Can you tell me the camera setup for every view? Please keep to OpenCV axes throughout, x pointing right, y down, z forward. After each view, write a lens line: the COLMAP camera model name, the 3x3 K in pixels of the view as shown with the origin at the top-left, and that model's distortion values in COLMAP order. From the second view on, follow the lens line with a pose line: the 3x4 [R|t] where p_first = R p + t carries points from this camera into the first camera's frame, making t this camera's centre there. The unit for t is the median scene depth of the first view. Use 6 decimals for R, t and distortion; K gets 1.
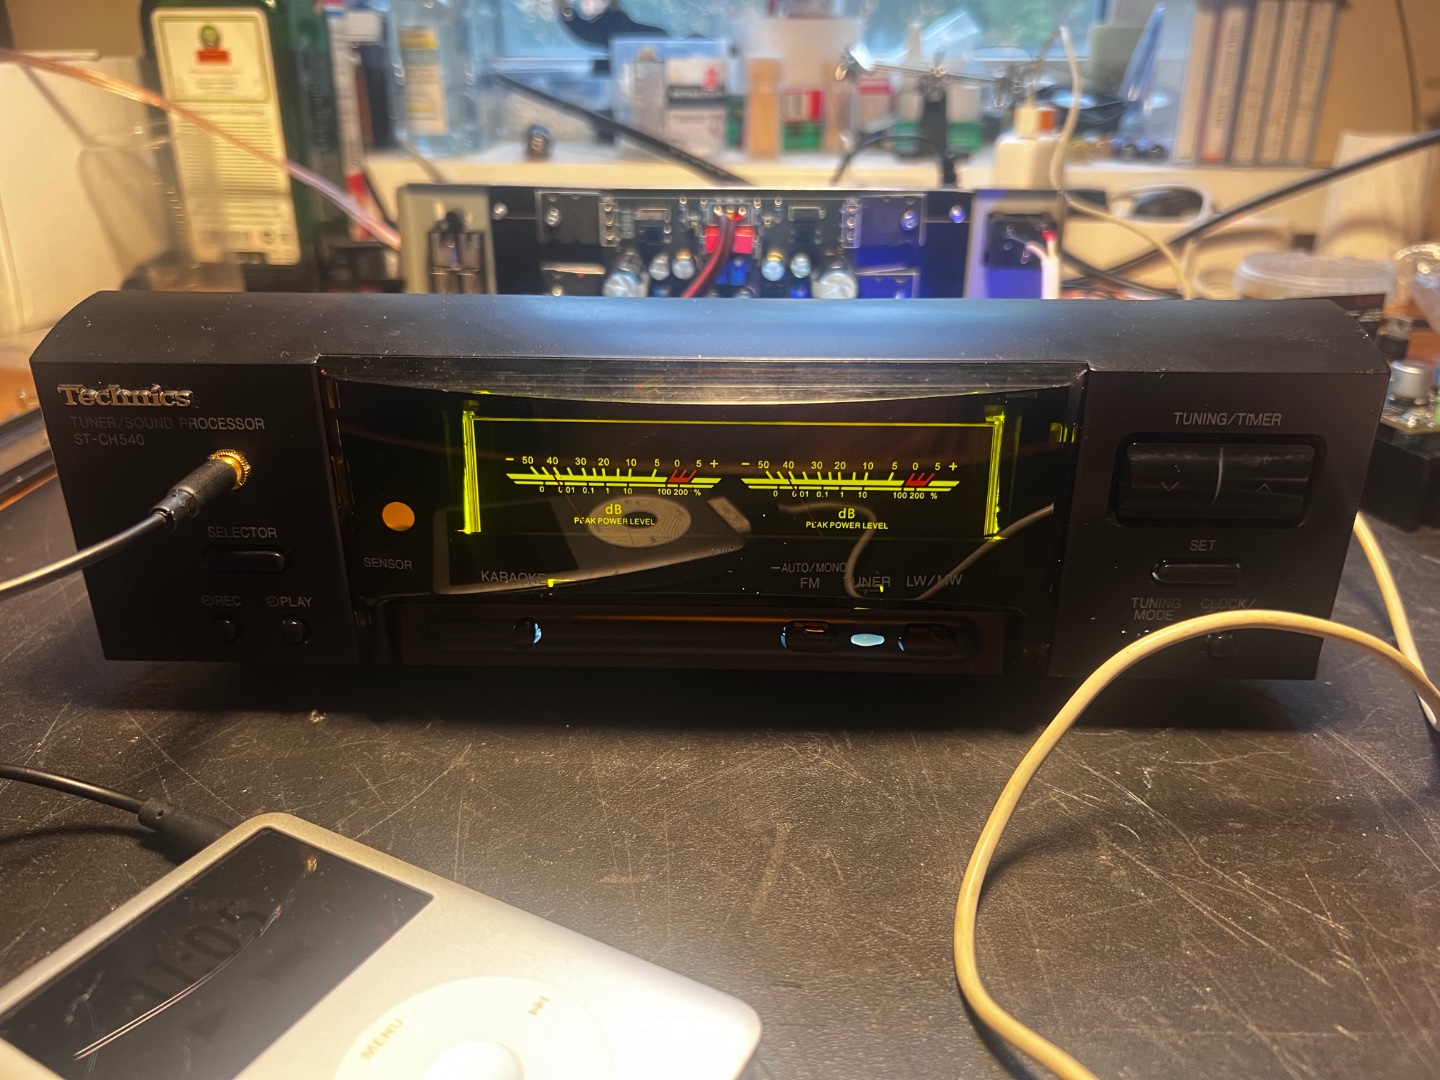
lens RADIAL K [[1095.4, 0, 720.0], [0, 1095.4, 540.0], [0, 0, 1]] dist [0.000511, -0.000086]
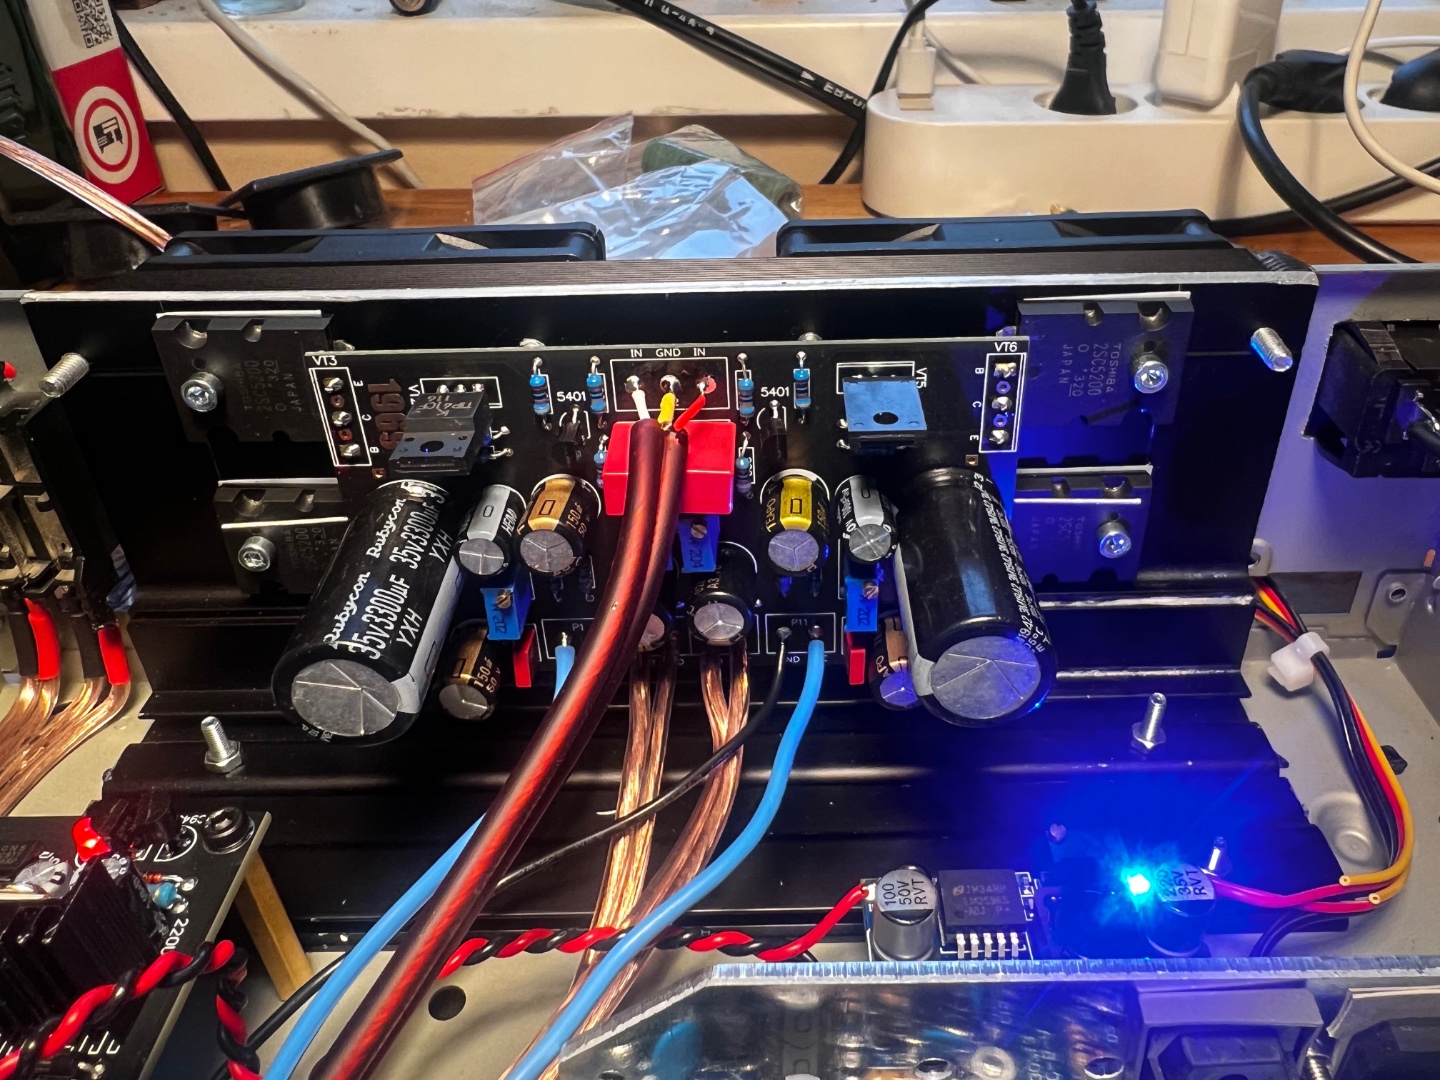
lens RADIAL K [[1154.5, 0, 720.0], [0, 1154.5, 540.0], [0, 0, 1]] dist [-0.051785, 0.001604]
pose [[0.999145, -0.038365, 0.015377, 0.017607], [0.034531, 0.979283, 0.199529, -0.317998], [-0.022714, -0.198828, 0.979771, 0.606617]]
